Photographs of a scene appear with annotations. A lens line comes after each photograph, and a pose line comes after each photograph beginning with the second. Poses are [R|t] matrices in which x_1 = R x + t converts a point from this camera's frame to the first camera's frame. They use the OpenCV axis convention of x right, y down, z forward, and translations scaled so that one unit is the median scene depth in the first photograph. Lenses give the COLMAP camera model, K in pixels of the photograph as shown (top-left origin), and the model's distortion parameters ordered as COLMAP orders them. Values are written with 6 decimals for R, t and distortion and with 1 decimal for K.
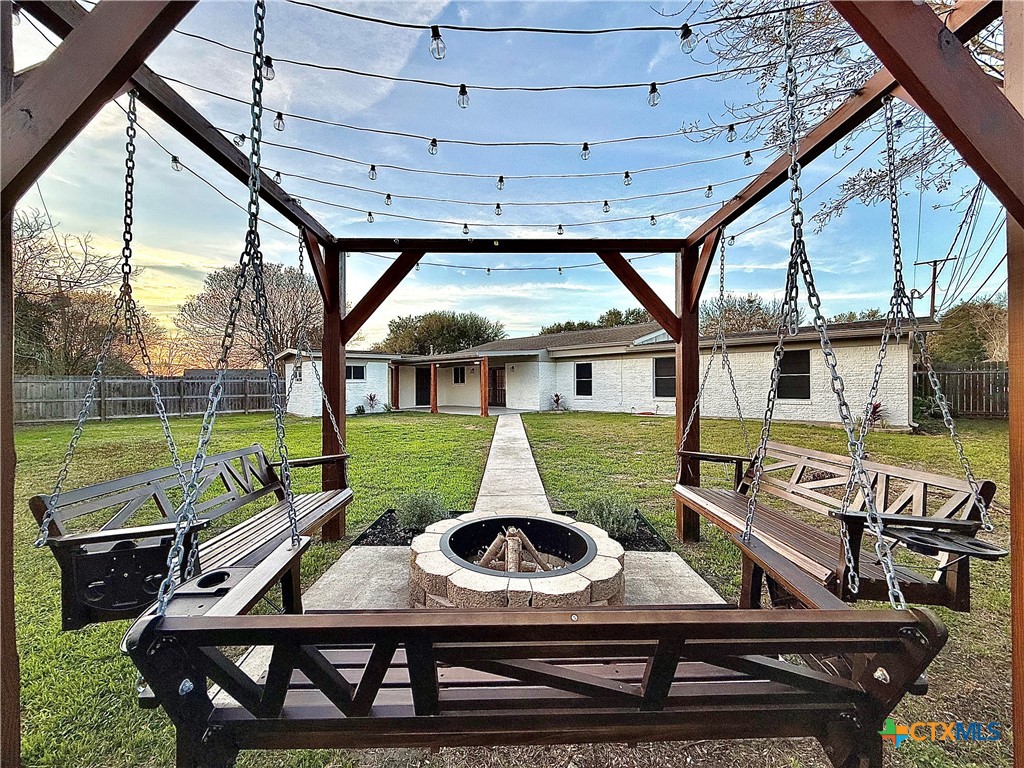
lens RADIAL K [[406.2, 0, 510.9], [0, 406.2, 386.4], [0, 0, 1]] dist [-0.000265, -0.000337]
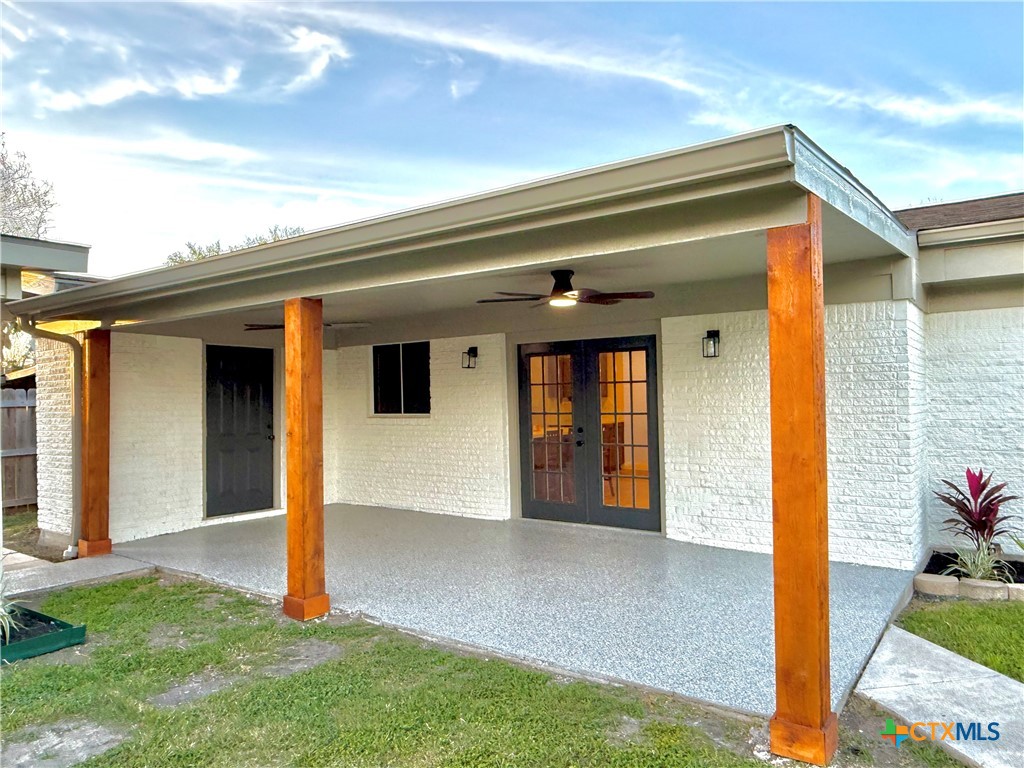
lens RADIAL K [[707.1, 0, 516.1], [0, 707.1, 380.2], [0, 0, 1]] dist [-0.023065, -0.000761]
pose [[0.990913, -0.002019, 0.134487, -0.126307], [0.005652, 0.999629, -0.026635, -0.015840], [-0.134384, 0.027154, 0.990557, 0.638926]]
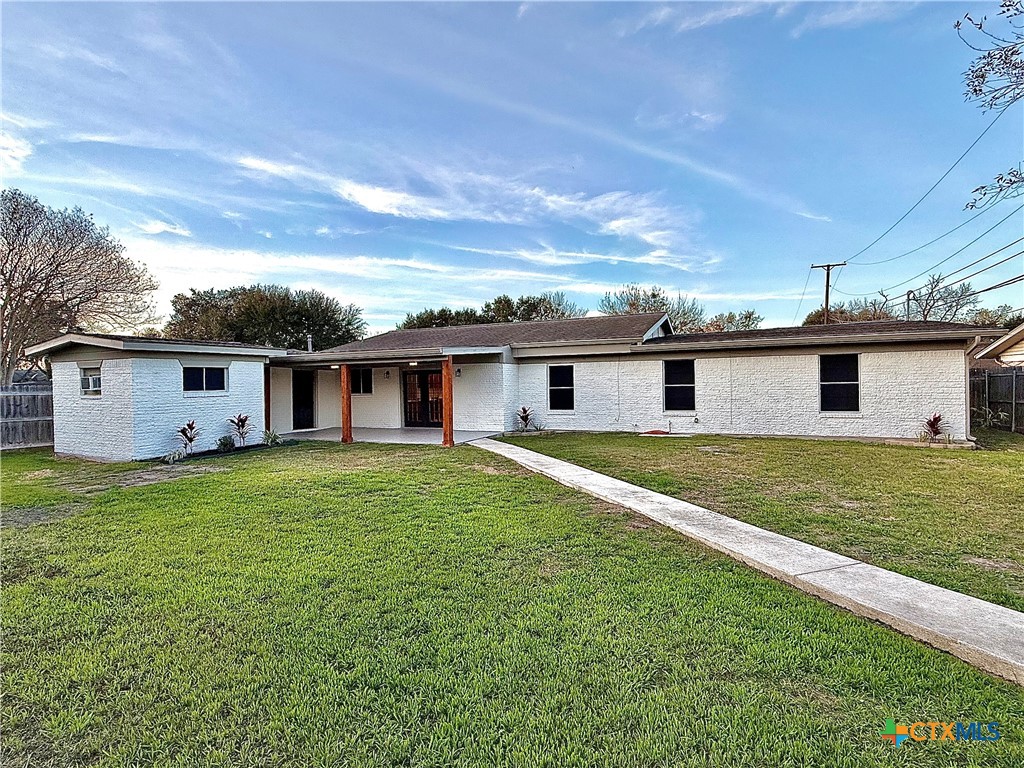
lens RADIAL K [[509.5, 0, 516.2], [0, 509.5, 386.5], [0, 0, 1]] dist [-0.000320, 0.000259]
pose [[0.940325, -0.005370, 0.340235, -0.186402], [0.008578, 0.999932, -0.007926, -0.011444], [-0.340169, 0.010371, 0.940307, 0.141779]]
